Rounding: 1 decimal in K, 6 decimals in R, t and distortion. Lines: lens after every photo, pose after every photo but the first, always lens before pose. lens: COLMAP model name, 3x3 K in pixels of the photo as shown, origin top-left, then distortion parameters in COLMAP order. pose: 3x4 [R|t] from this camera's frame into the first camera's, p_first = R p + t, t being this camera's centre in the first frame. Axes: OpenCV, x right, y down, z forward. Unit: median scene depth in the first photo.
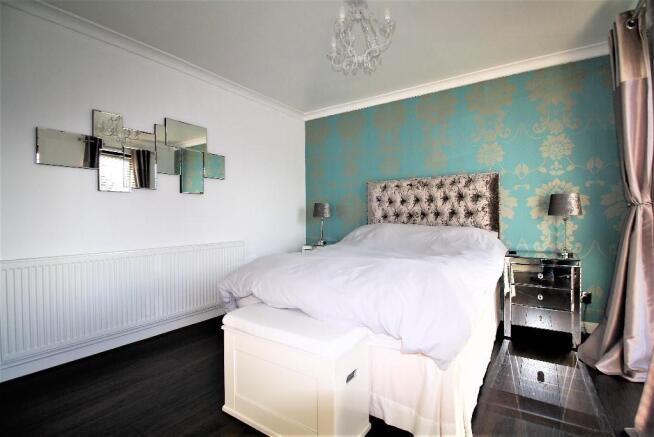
lens RADIAL K [[306.7, 0, 349.0], [0, 306.7, 218.9], [0, 0, 1]] dist [0.000521, -0.011700]
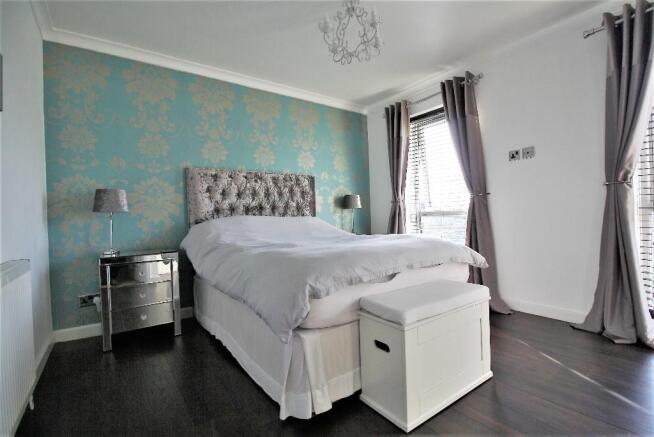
lens RADIAL K [[306.7, 0, 349.0], [0, 306.7, 218.9], [0, 0, 1]] dist [0.000521, -0.011700]
pose [[0.339234, -0.023400, 0.940411, -0.628549], [0.016552, 0.999684, 0.018904, 0.006715], [-0.940556, 0.009153, 0.339514, 0.394336]]
